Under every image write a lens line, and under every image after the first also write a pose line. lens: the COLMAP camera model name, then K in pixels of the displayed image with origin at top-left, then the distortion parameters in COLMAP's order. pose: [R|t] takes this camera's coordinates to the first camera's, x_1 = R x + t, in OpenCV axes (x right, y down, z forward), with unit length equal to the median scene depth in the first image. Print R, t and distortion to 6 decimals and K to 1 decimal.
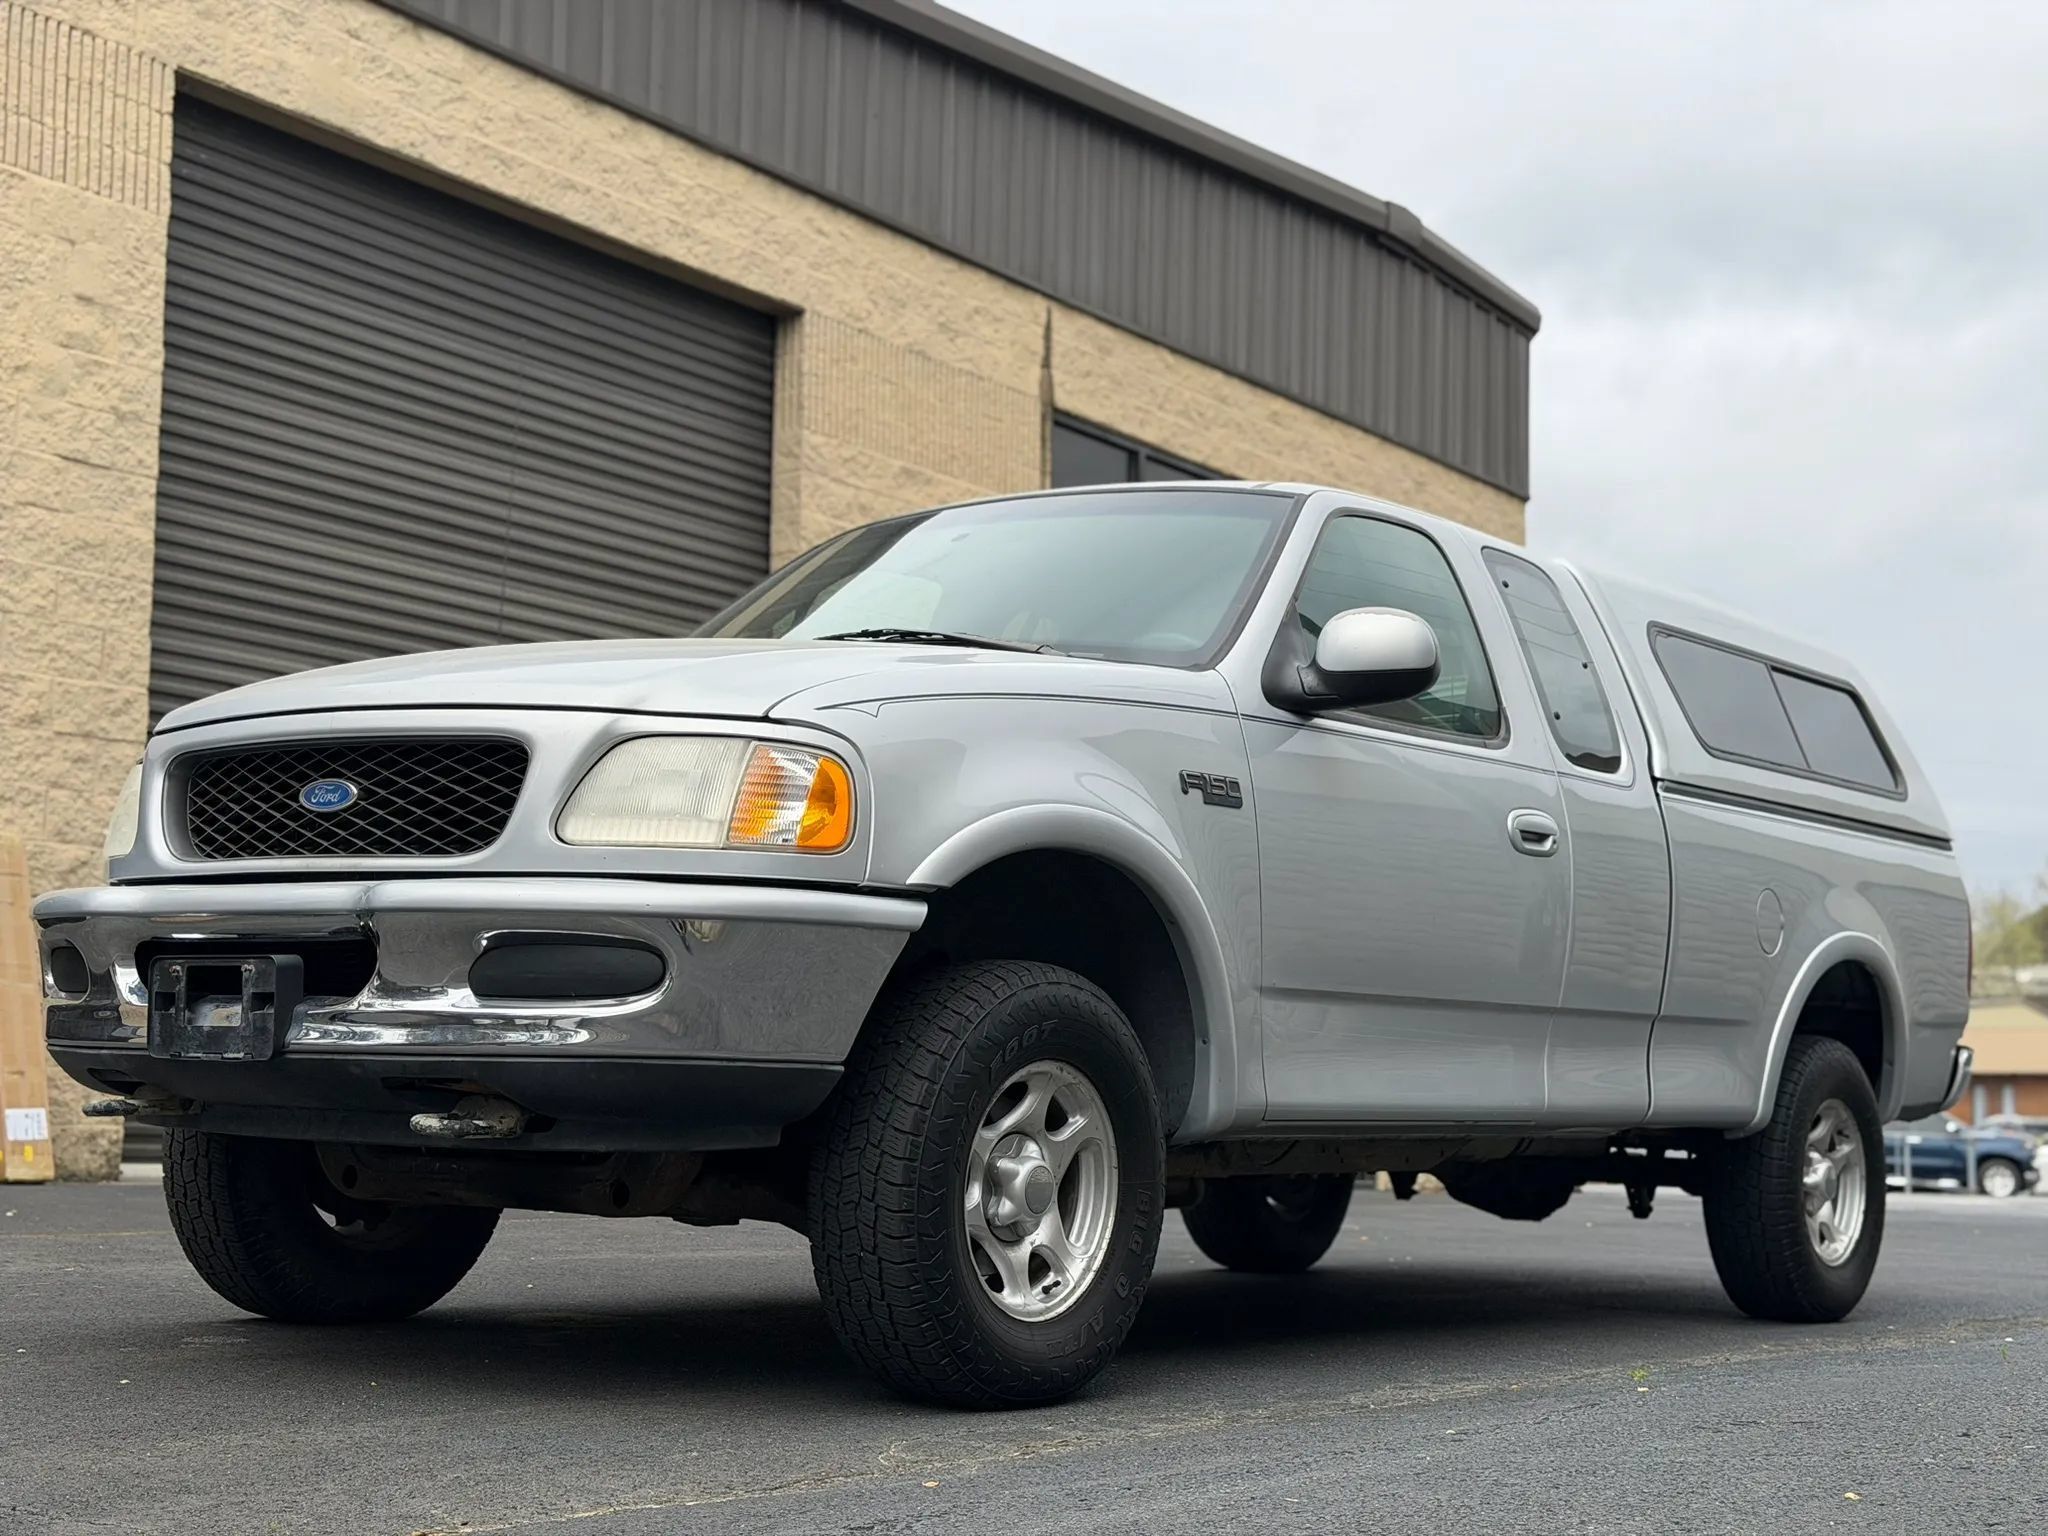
lens RADIAL K [[2878.4, 0, 1043.9], [0, 2878.4, 769.0], [0, 0, 1]] dist [0.123716, 0.000000]
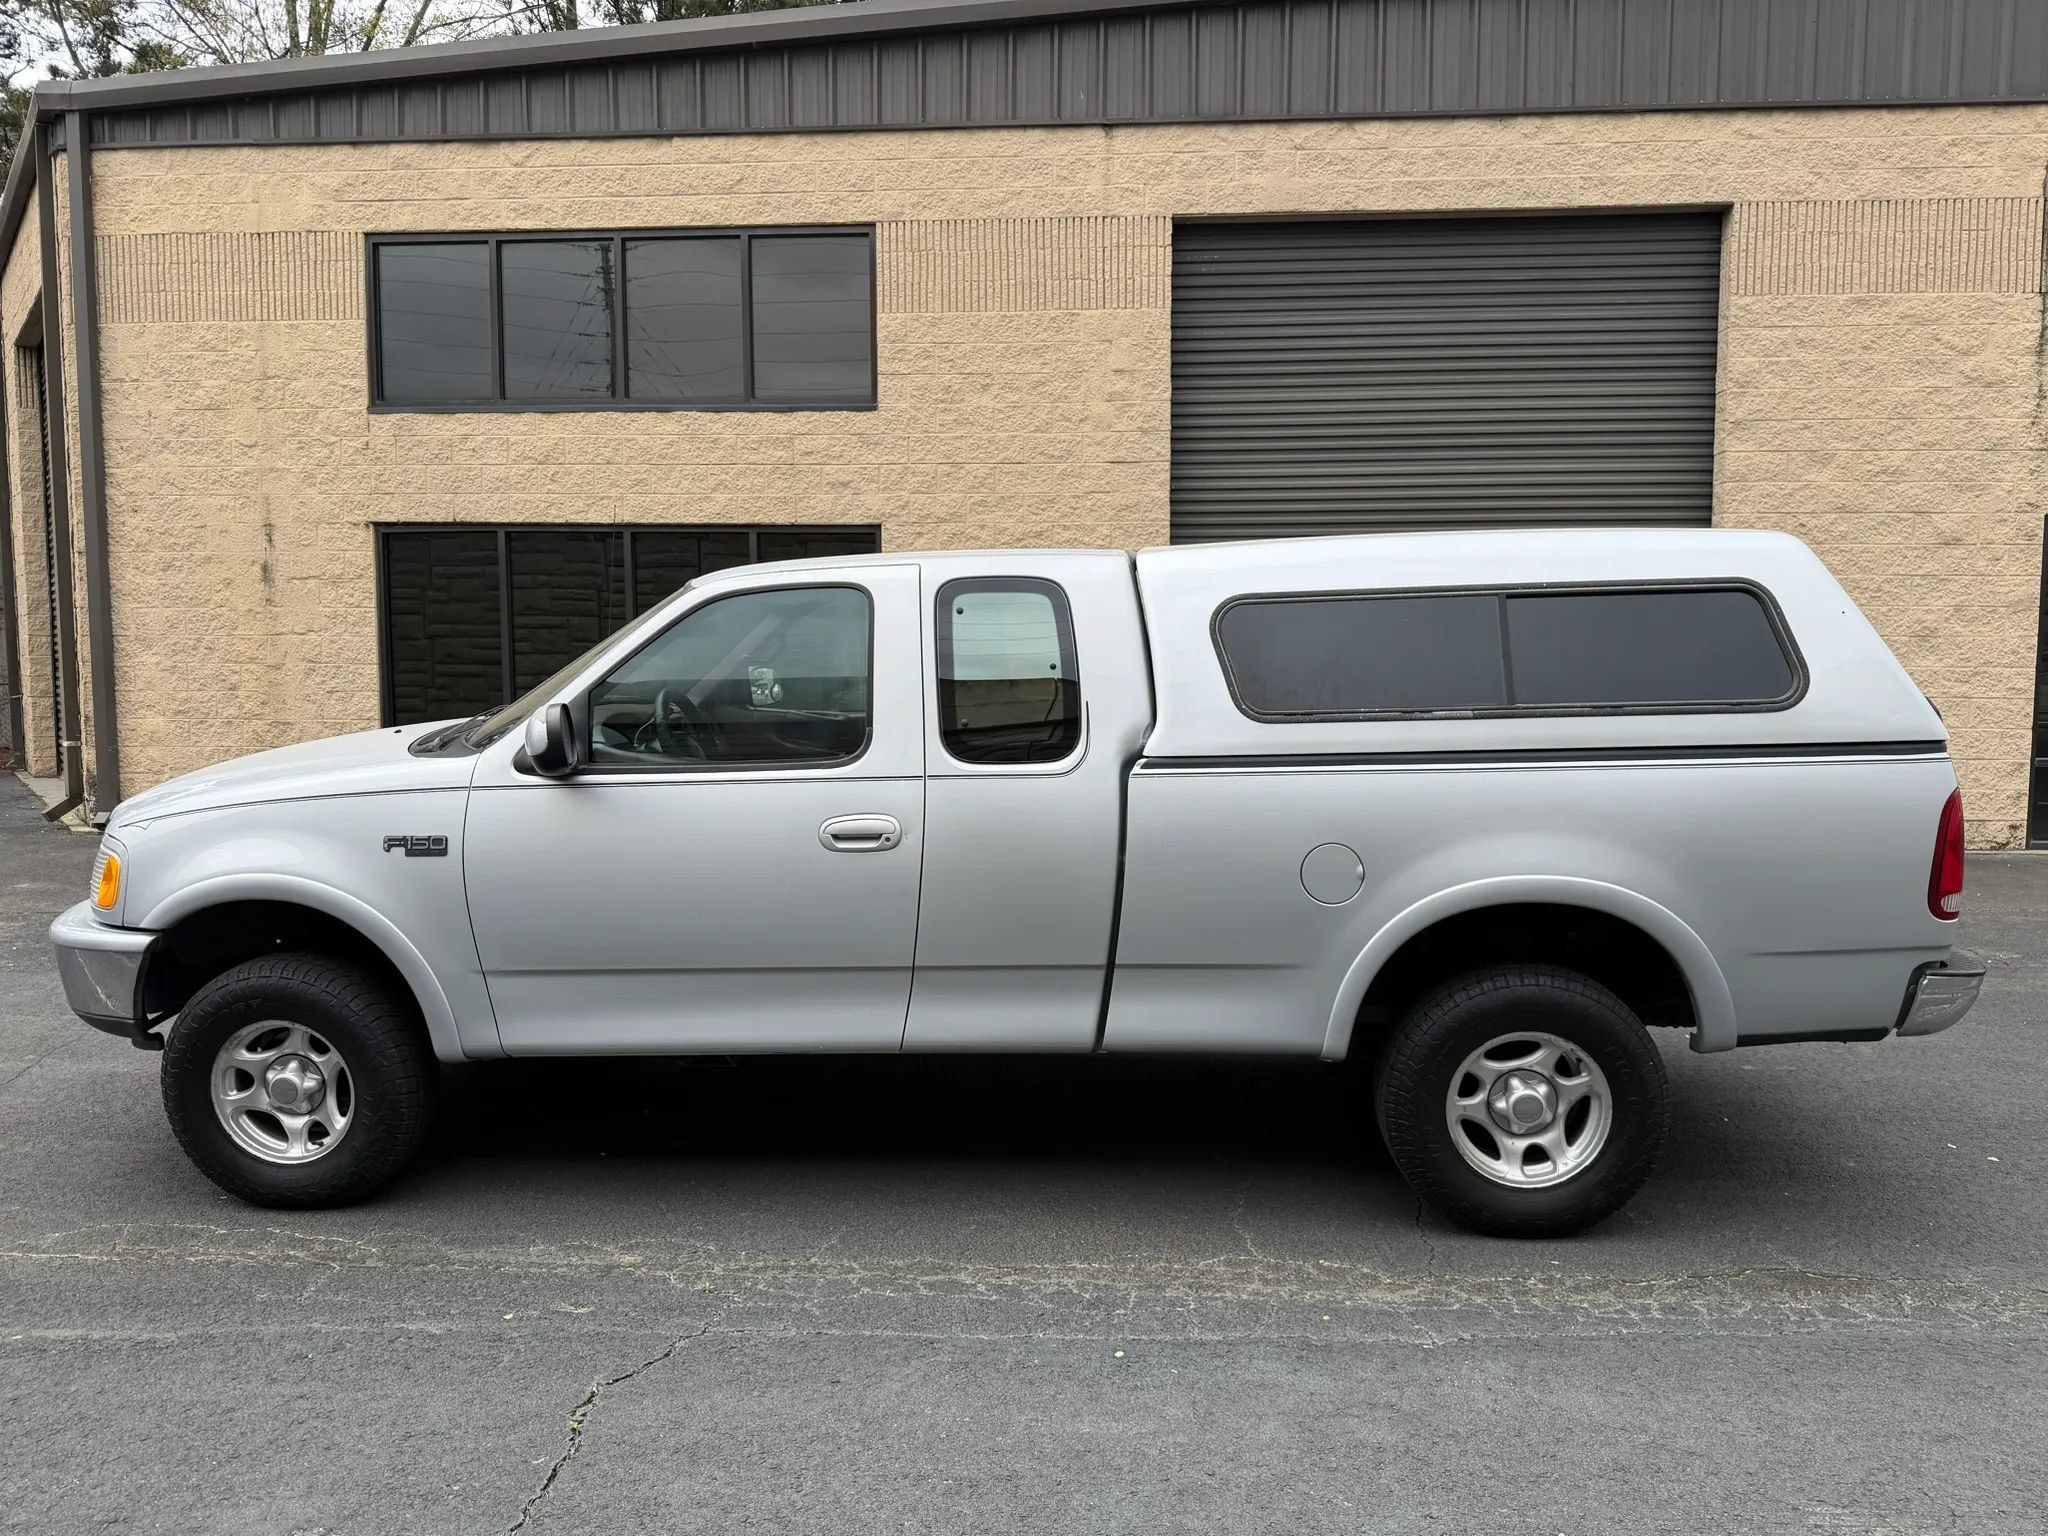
lens RADIAL K [[1469.2, 0, 1032.1], [0, 1469.2, 764.2], [0, 0, 1]] dist [0.035554, -0.056053]
pose [[0.520109, 0.050324, -0.852616, 0.686266], [0.126461, 0.982722, 0.135147, -0.076732], [0.844686, -0.178114, 0.504758, 0.684410]]
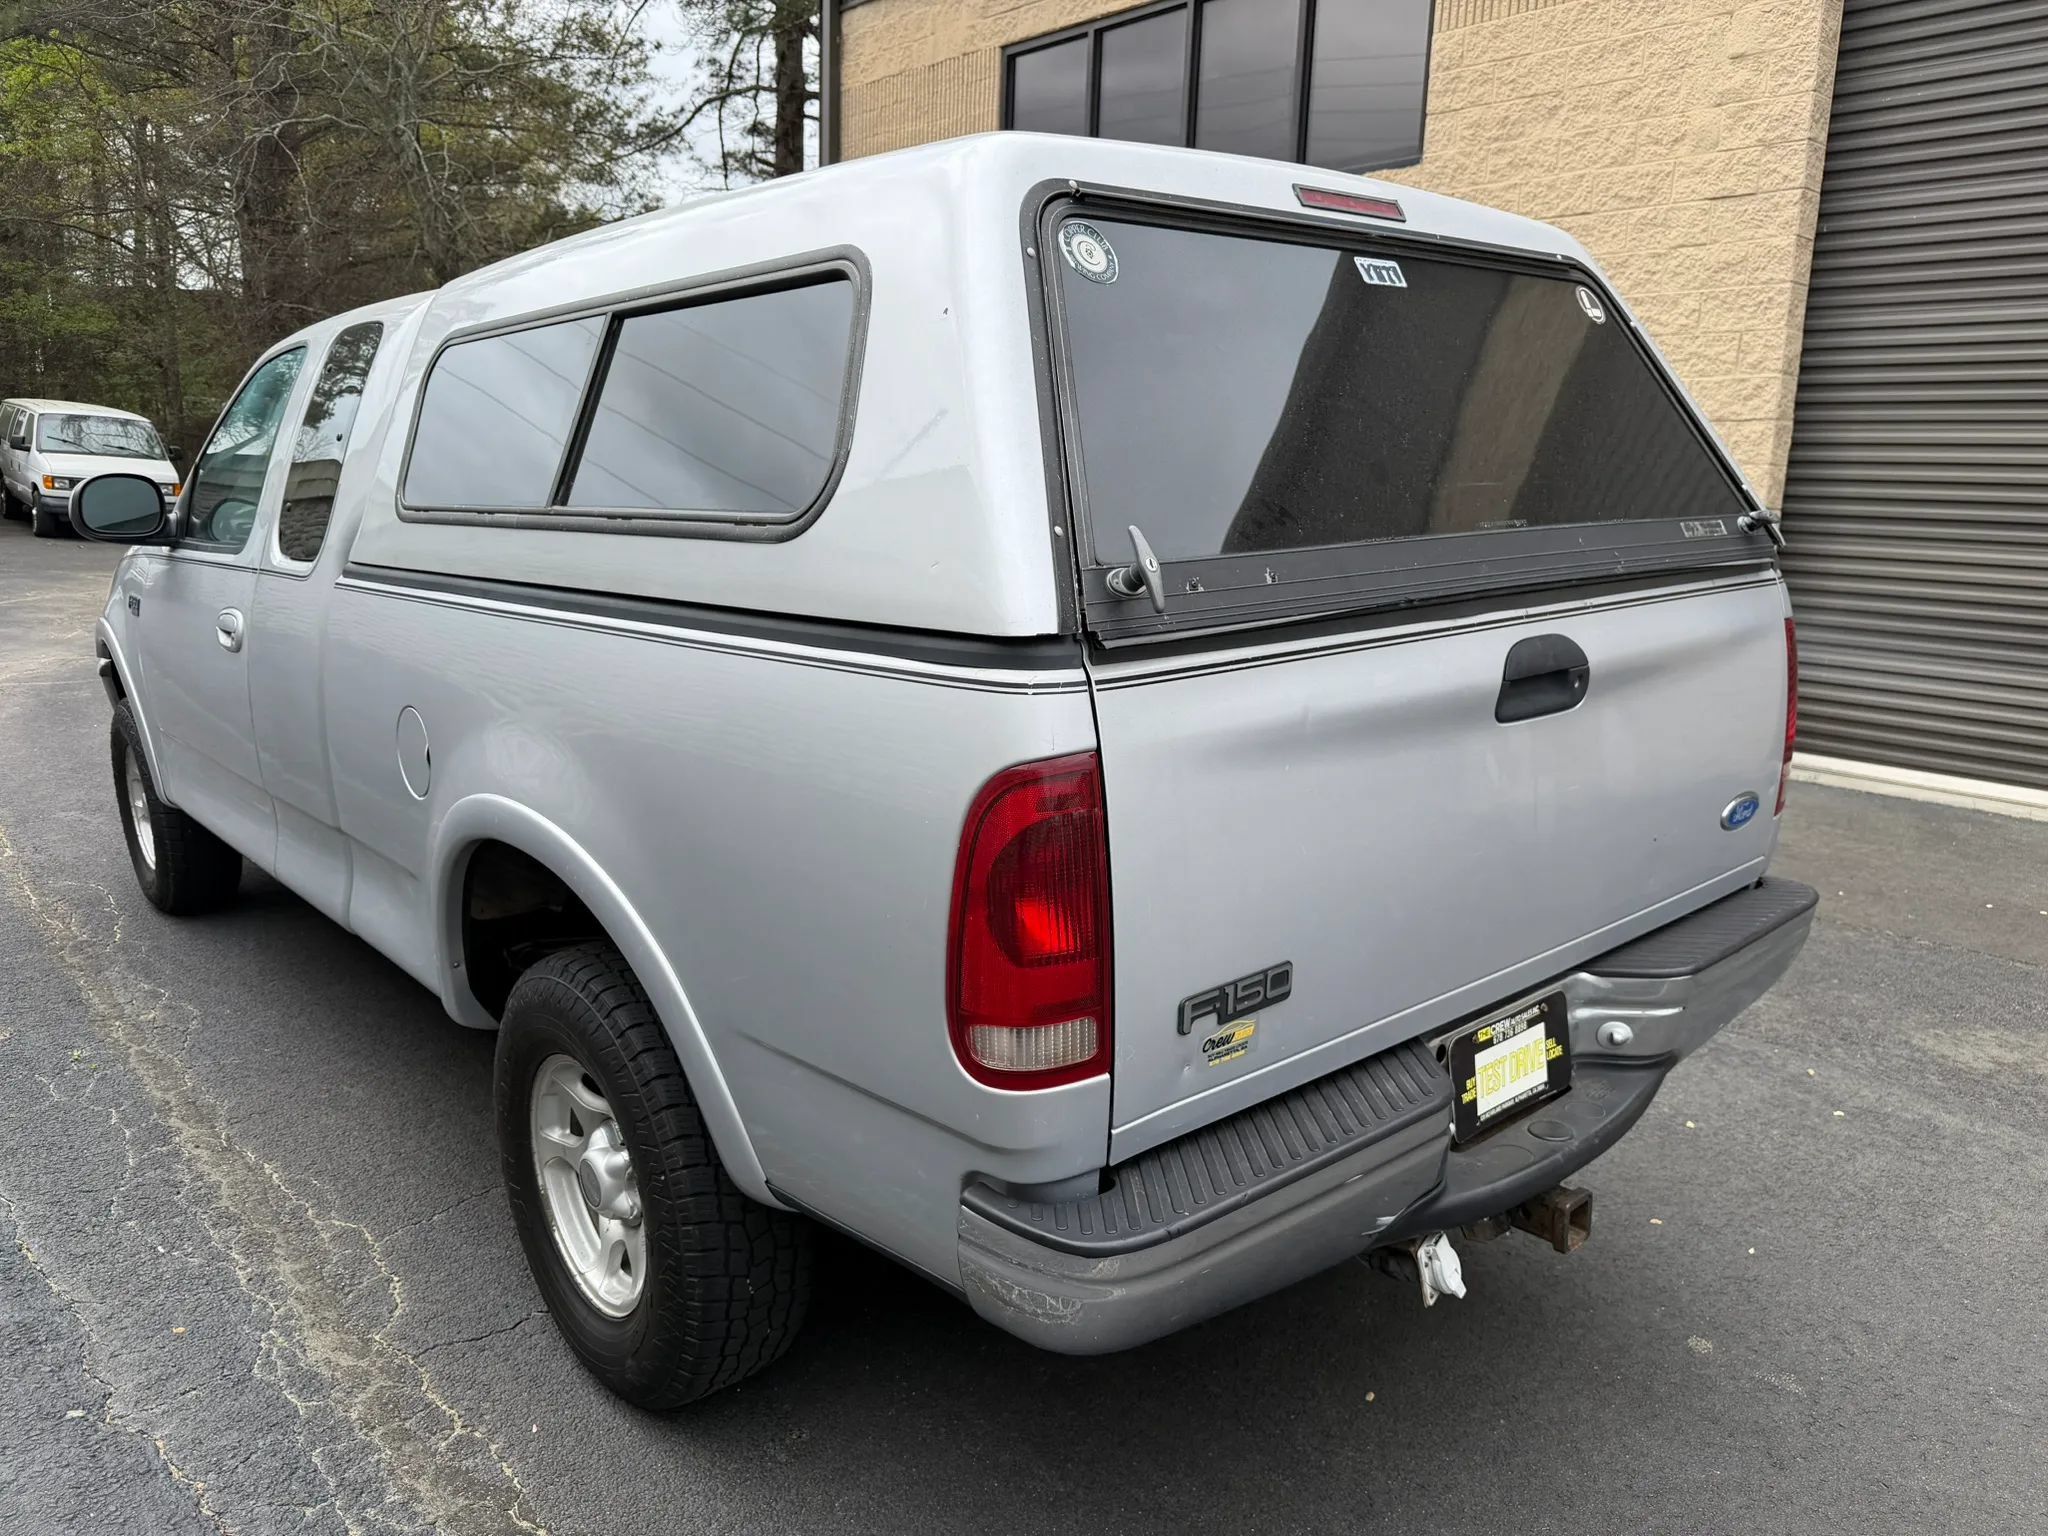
lens RADIAL K [[1469.2, 0, 1040.7], [0, 1469.2, 776.0], [0, 0, 1]] dist [0.035554, -0.056053]
pose [[-0.221855, 0.162418, -0.961458, 0.591282], [0.099945, 0.984624, 0.143269, 0.029588], [0.969944, -0.064308, -0.234676, 1.299142]]
